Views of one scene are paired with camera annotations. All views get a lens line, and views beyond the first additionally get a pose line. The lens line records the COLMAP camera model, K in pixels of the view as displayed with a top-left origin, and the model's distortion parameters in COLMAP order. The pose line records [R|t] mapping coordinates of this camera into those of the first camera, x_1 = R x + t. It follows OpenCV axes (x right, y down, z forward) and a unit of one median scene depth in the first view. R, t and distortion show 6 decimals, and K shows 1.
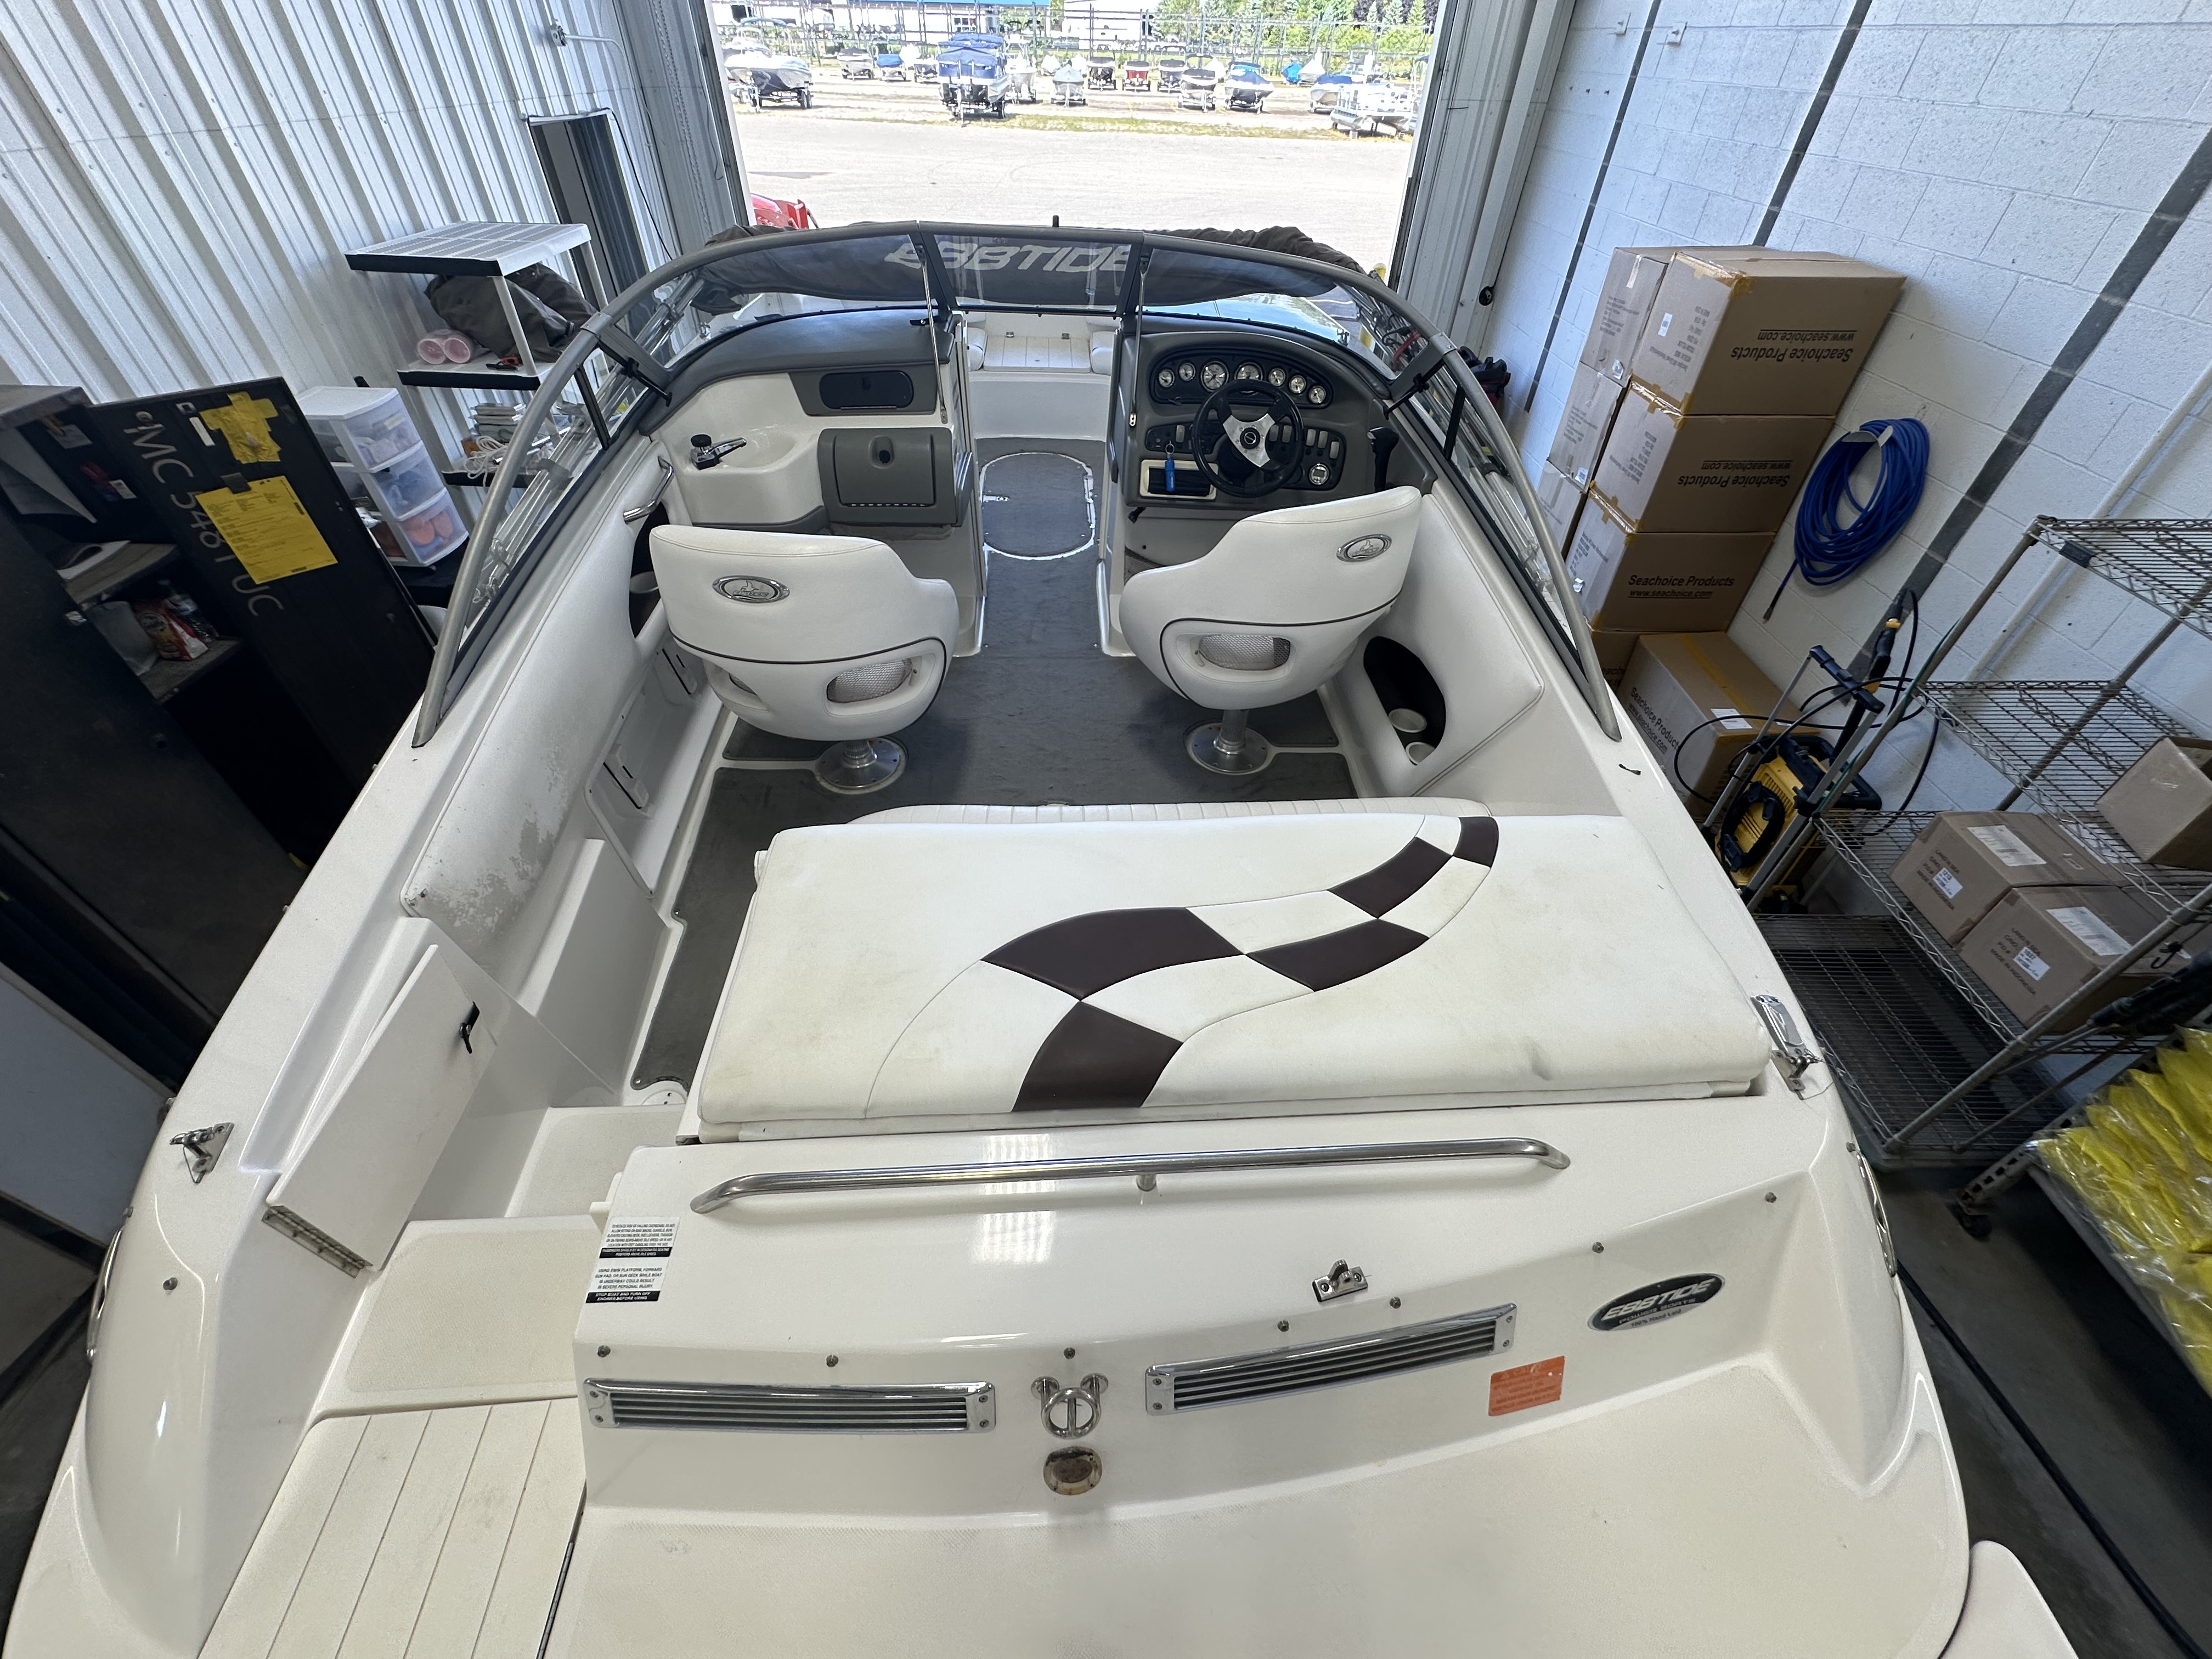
lens RADIAL K [[890.9, 0, 1106.0], [0, 890.9, 829.5], [0, 0, 1]] dist [-0.002419, -0.000088]
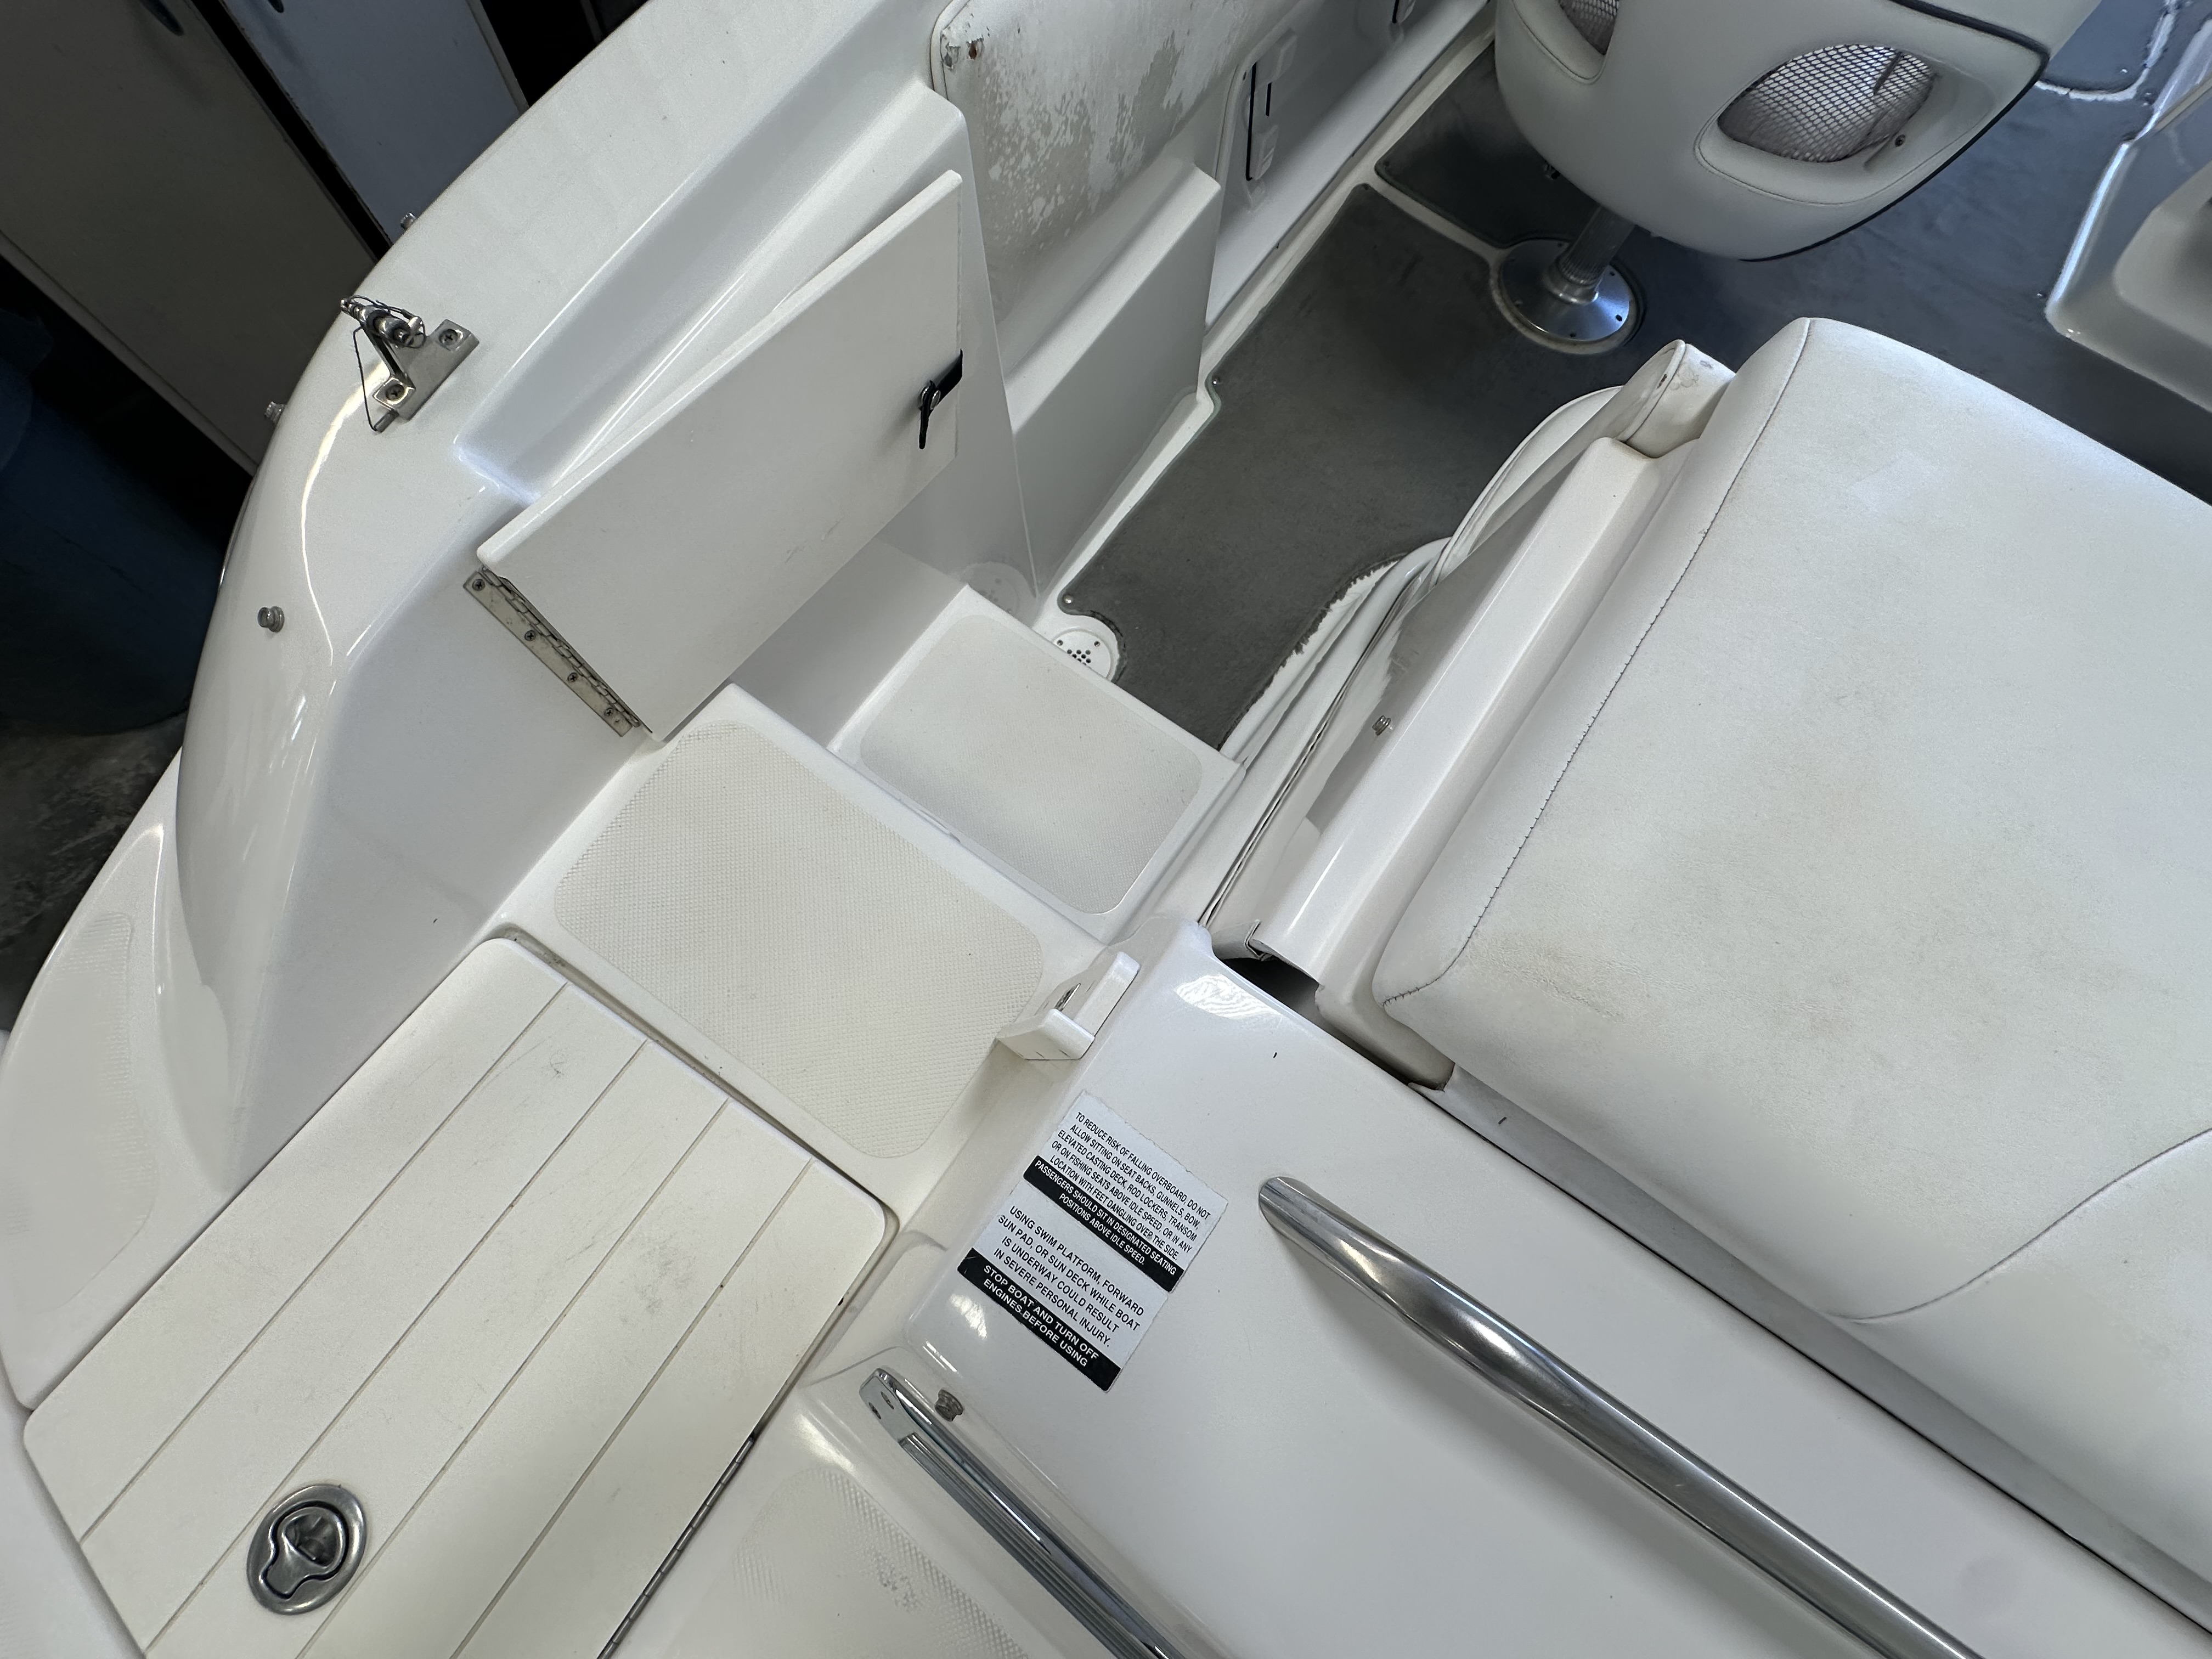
lens RADIAL K [[890.9, 0, 1106.0], [0, 890.9, 829.5], [0, 0, 1]] dist [-0.002419, -0.000088]
pose [[0.788459, 0.595031, -0.155789, -0.455948], [-0.476156, 0.750799, 0.457794, 0.142673], [0.389368, -0.286772, 0.875302, 0.577225]]
